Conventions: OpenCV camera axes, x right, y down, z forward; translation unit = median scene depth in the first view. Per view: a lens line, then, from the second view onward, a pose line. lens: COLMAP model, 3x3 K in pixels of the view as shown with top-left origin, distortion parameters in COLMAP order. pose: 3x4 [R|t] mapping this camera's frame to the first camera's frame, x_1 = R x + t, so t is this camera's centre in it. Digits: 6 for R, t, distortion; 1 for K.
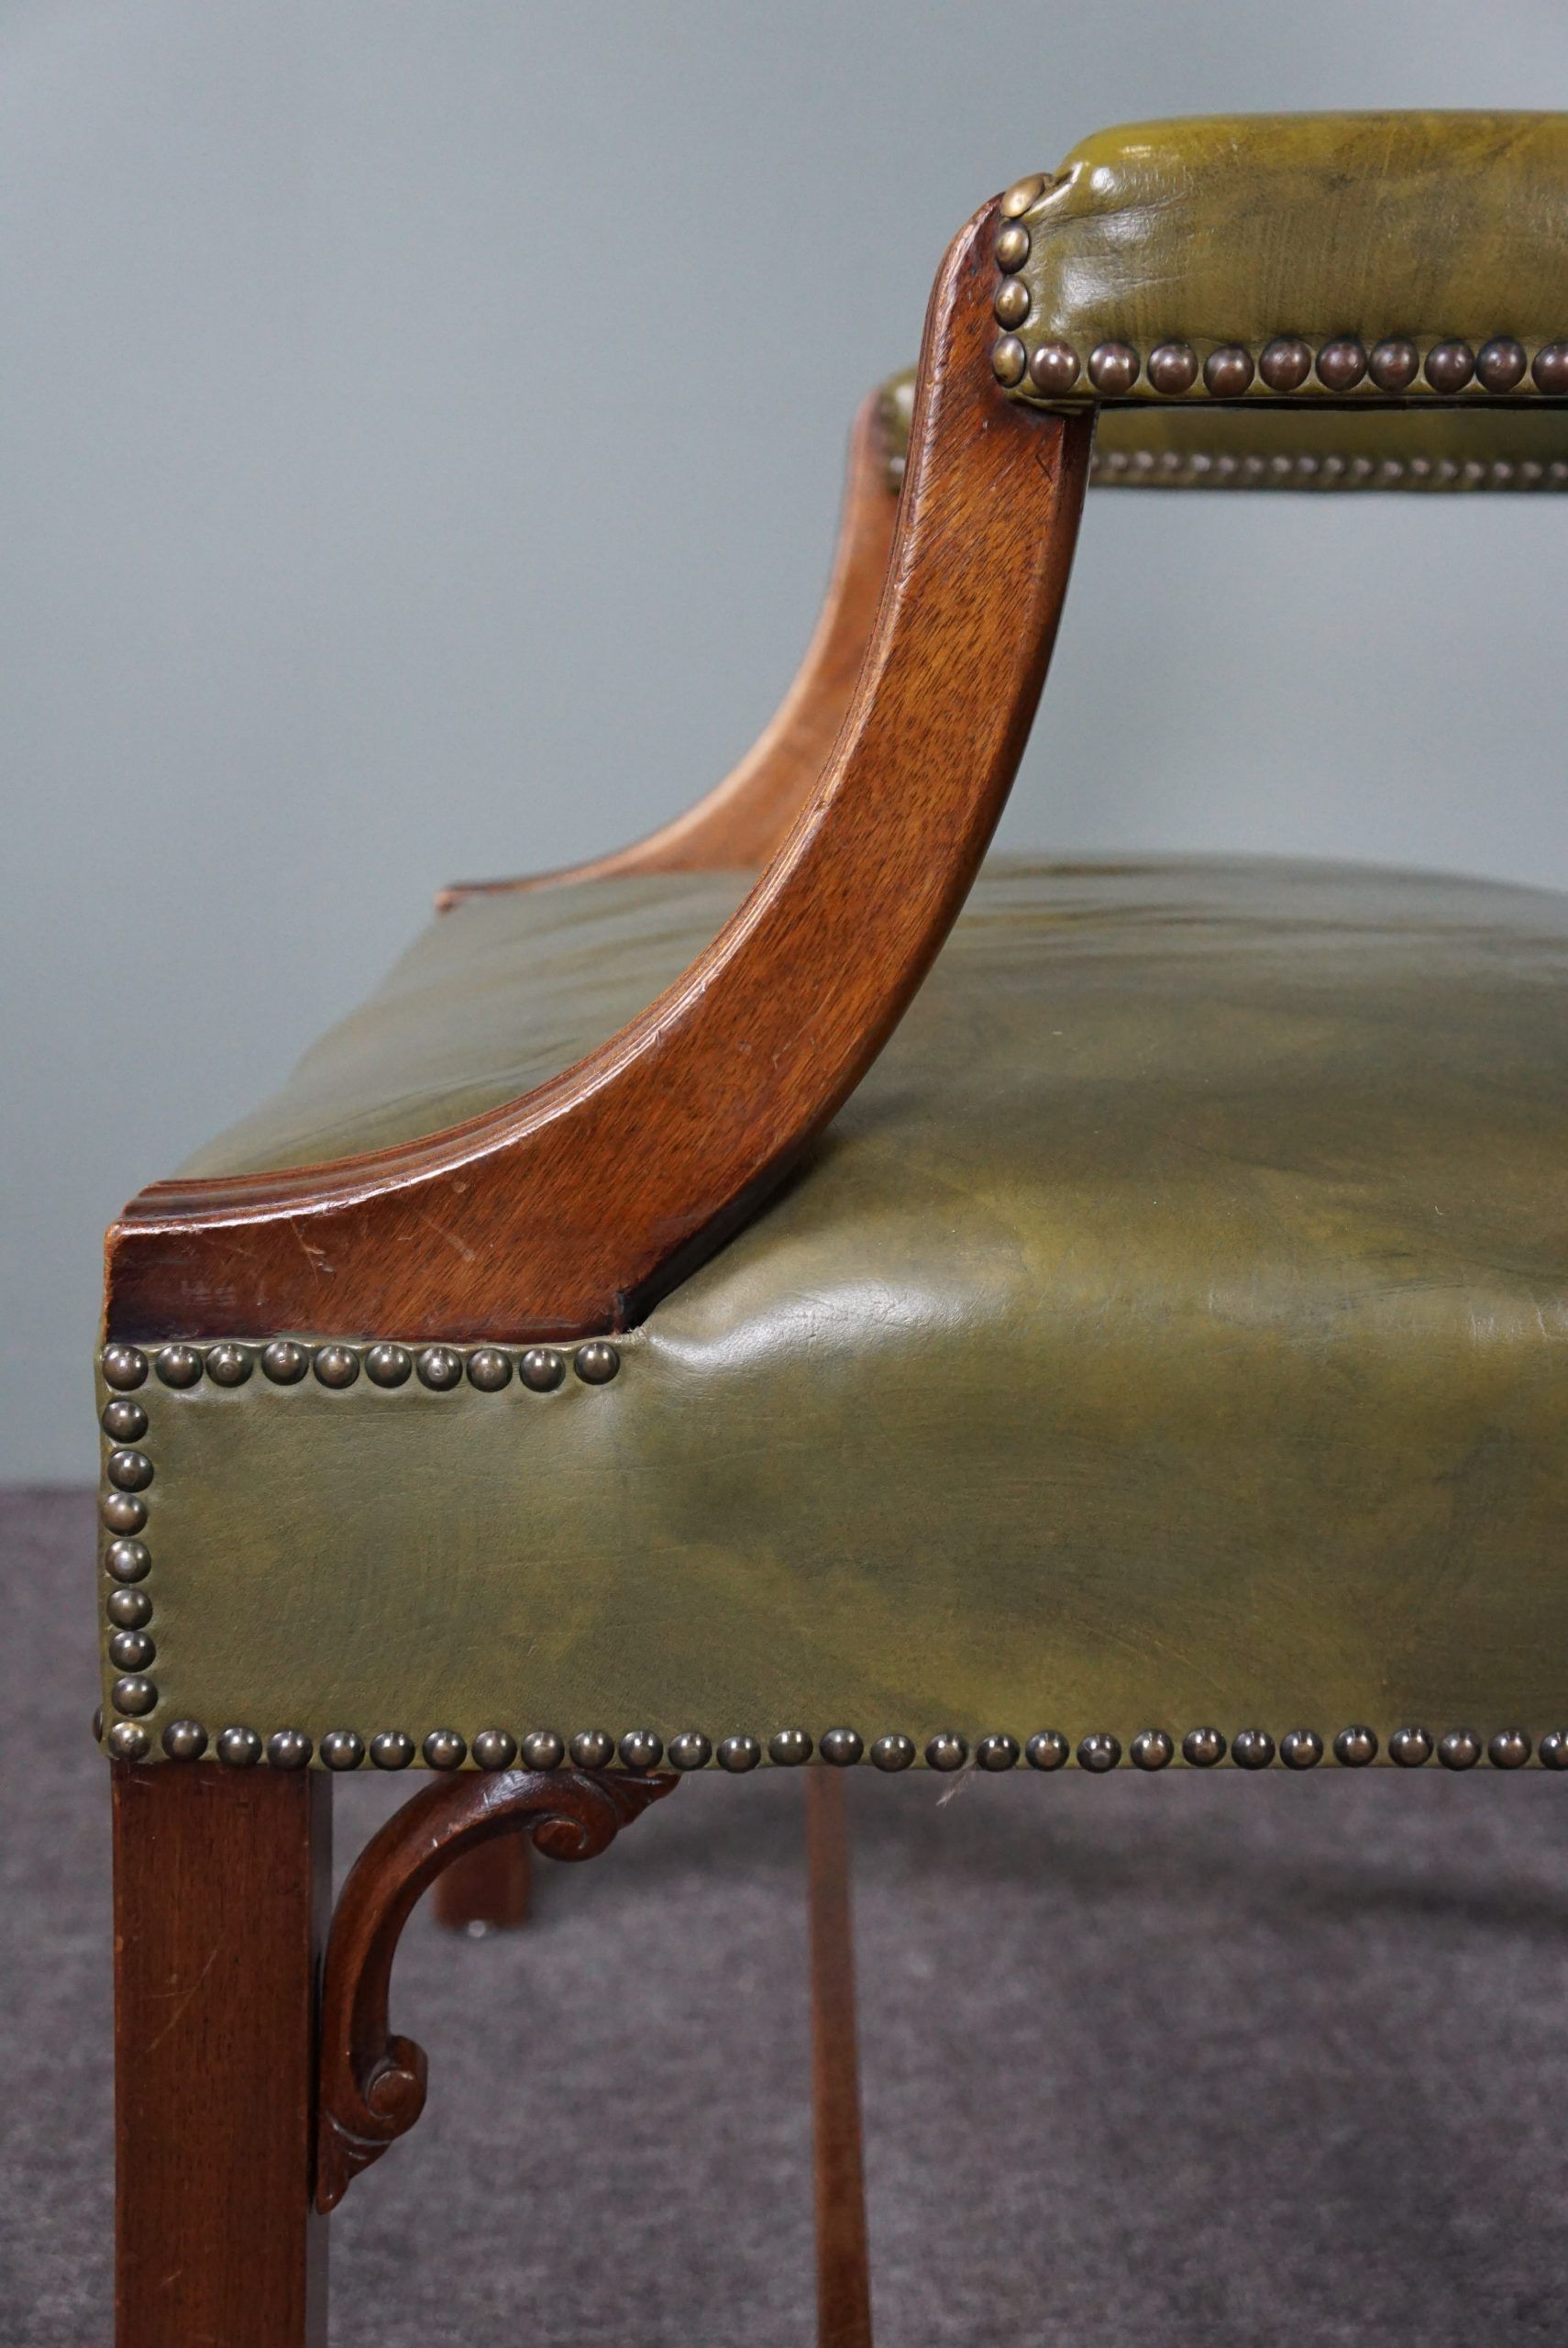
lens RADIAL K [[3286.9, 0, 785.9], [0, 3286.9, 1160.9], [0, 0, 1]] dist [0.140921, 0.753532]
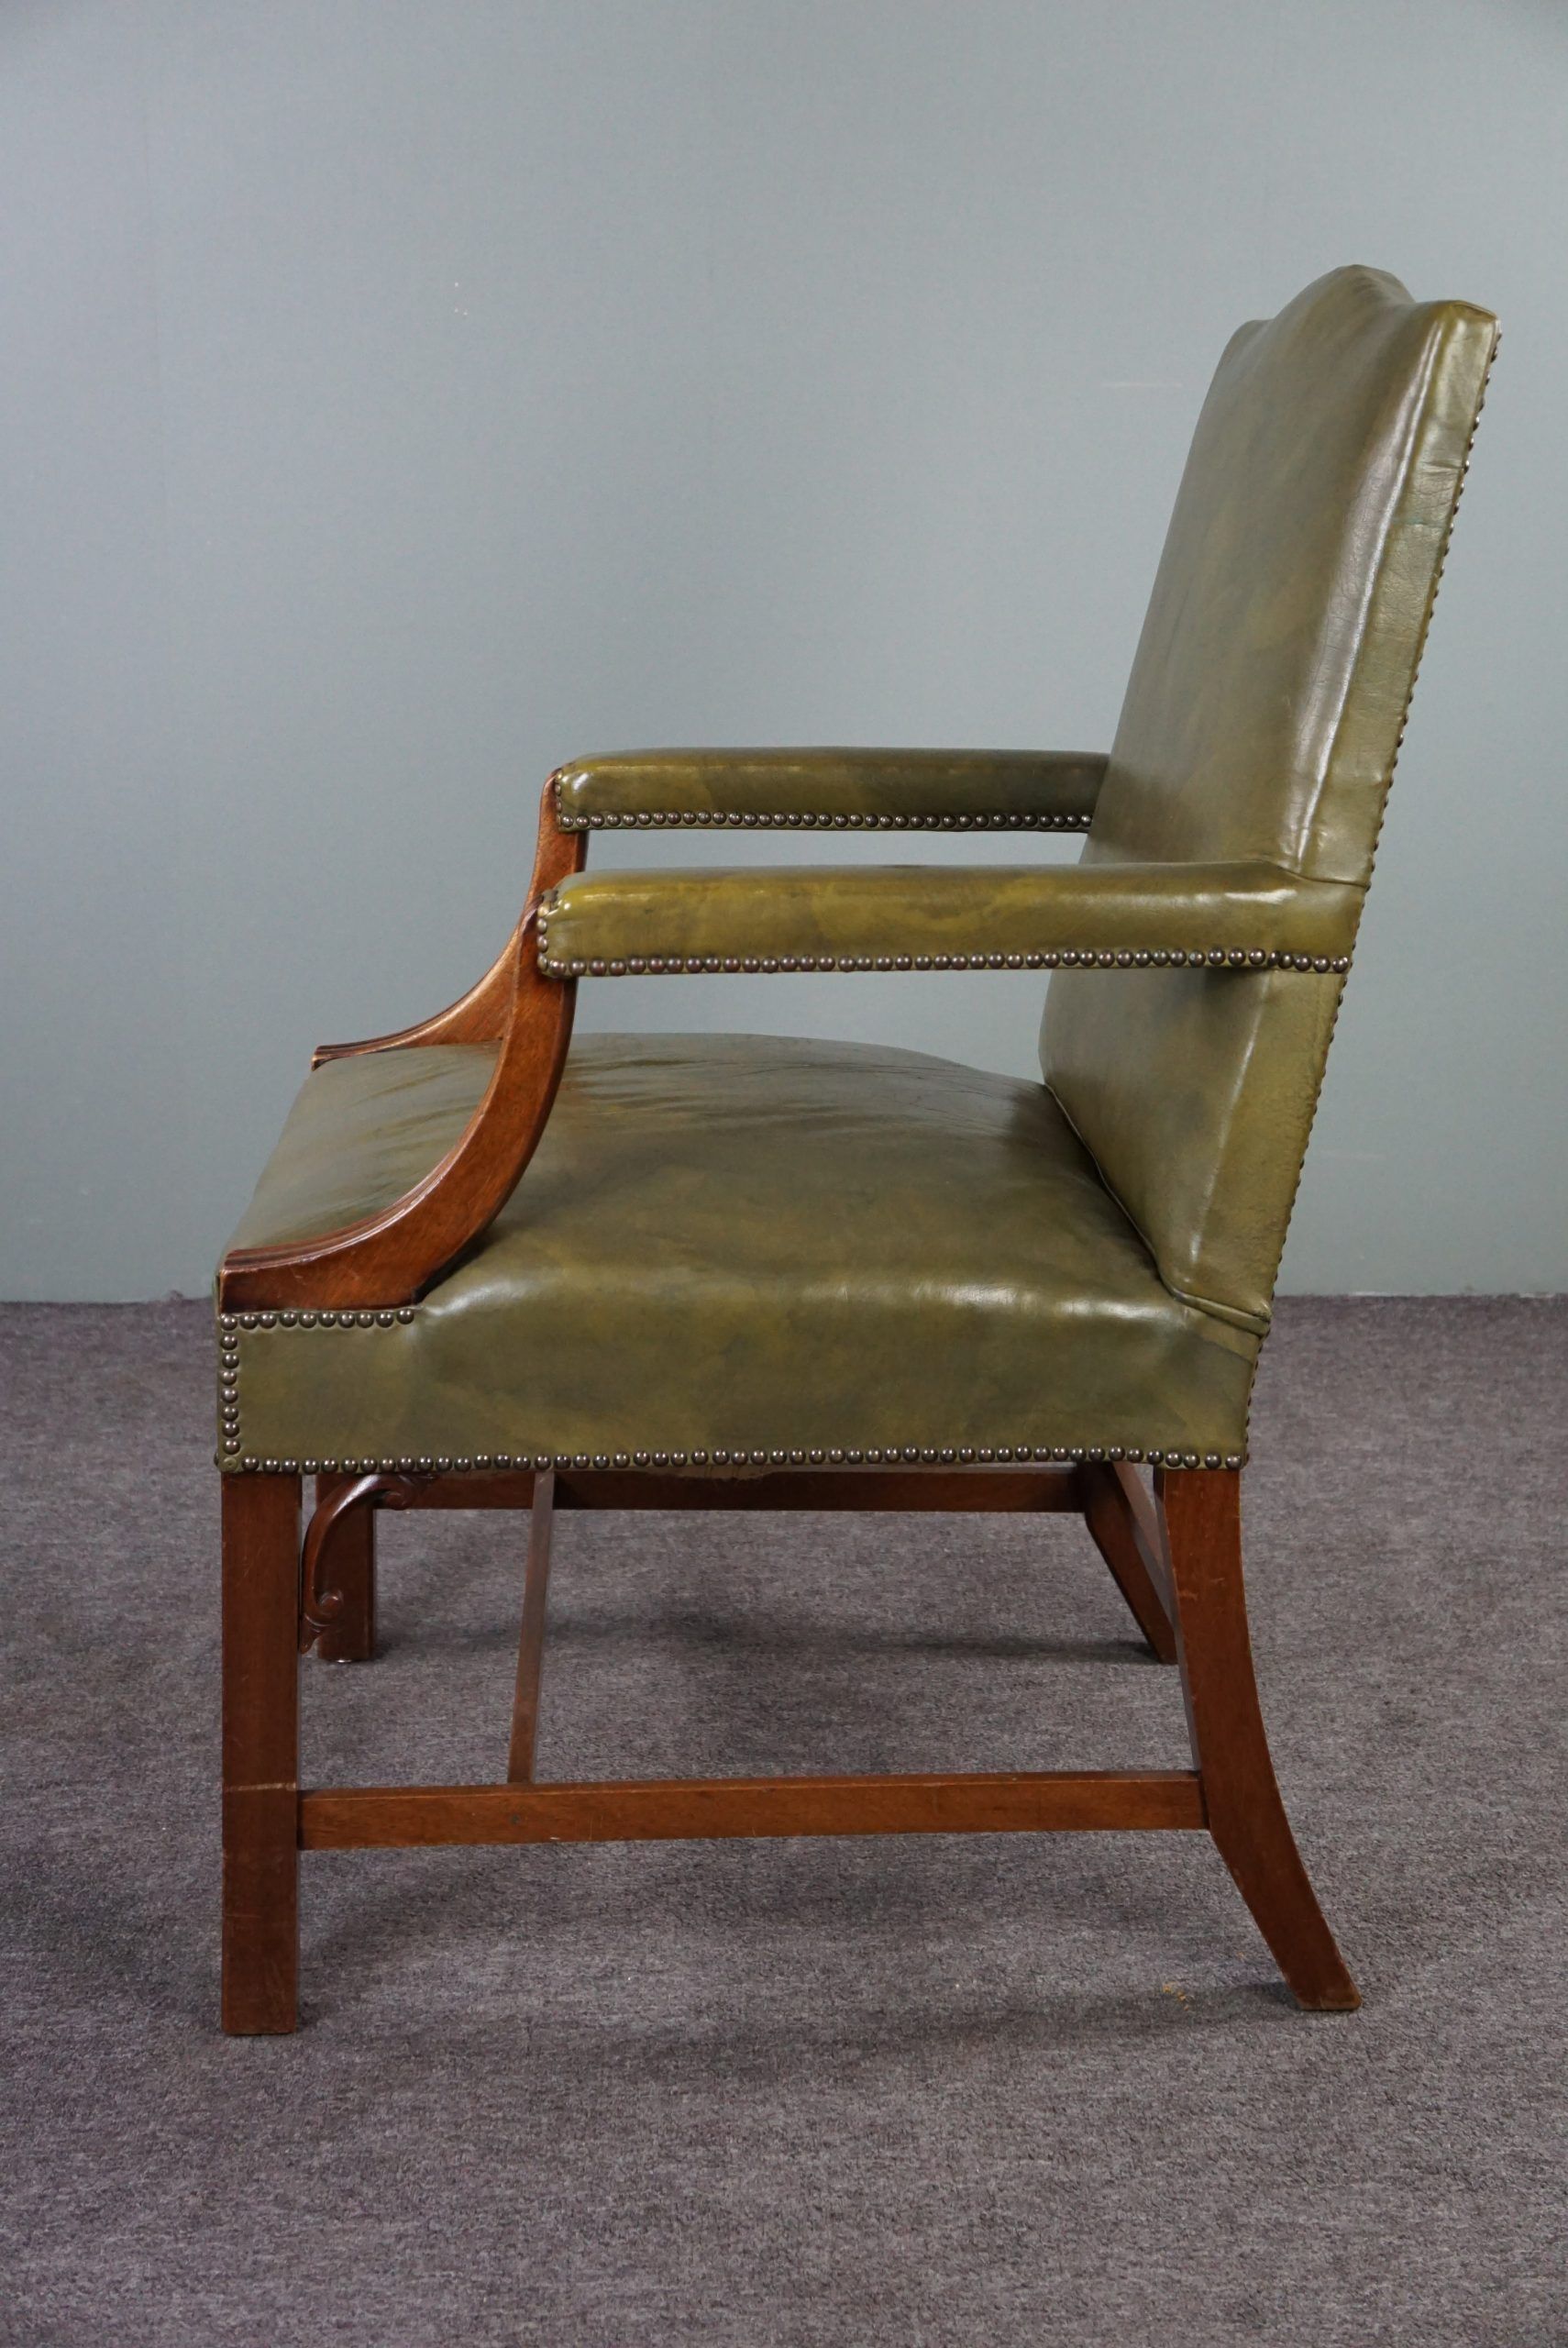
lens RADIAL K [[3286.9, 0, 785.9], [0, 3286.9, 1160.9], [0, 0, 1]] dist [0.140921, 0.753532]
pose [[0.998238, -0.020429, 0.055714, 0.106180], [0.019771, 0.999728, 0.012340, -0.093018], [-0.055951, -0.011217, 0.998371, -1.711544]]
